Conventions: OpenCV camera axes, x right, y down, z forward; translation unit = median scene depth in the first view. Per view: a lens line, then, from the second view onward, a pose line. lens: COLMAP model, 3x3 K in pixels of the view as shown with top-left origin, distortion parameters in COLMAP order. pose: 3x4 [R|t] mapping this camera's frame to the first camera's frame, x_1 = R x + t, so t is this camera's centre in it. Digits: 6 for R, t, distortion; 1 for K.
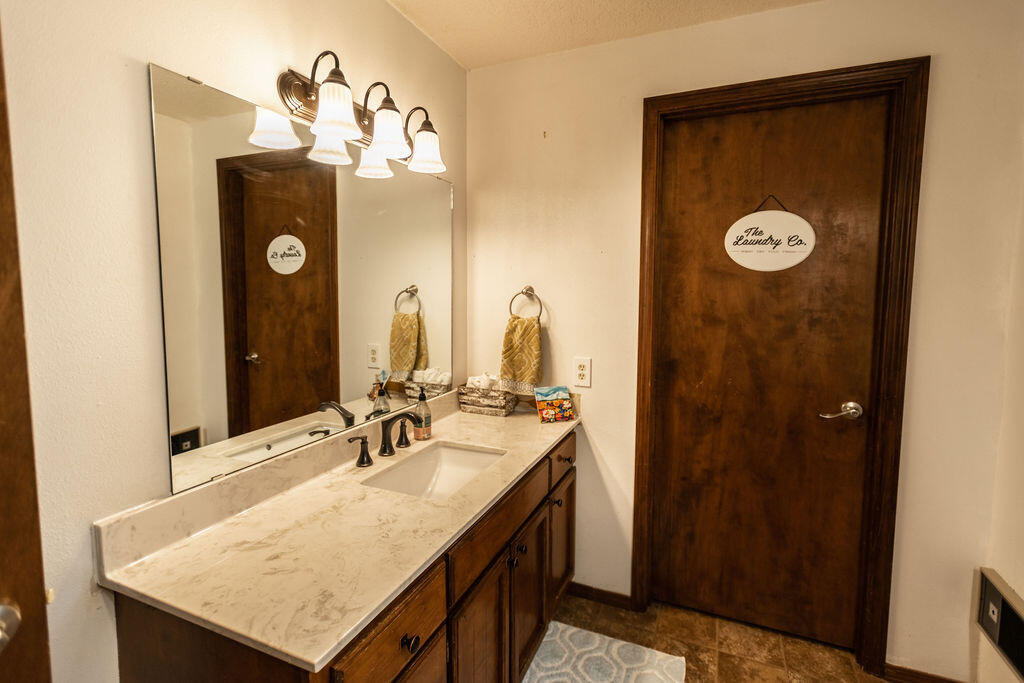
lens RADIAL K [[479.8, 0, 514.3], [0, 479.8, 327.7], [0, 0, 1]] dist [0.003511, -0.000488]
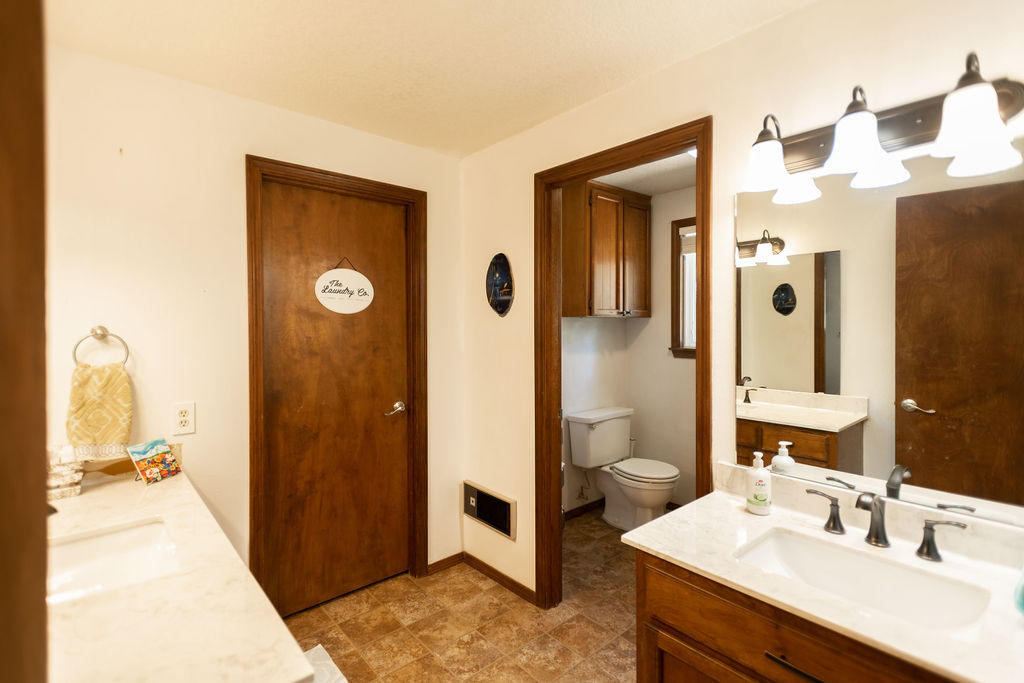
lens RADIAL K [[479.8, 0, 514.3], [0, 479.8, 327.7], [0, 0, 1]] dist [0.003511, -0.000488]
pose [[0.425048, -0.012293, 0.905087, -0.456949], [0.078891, 0.996606, -0.023513, -0.010800], [-0.901727, 0.081397, 0.424575, 0.018866]]
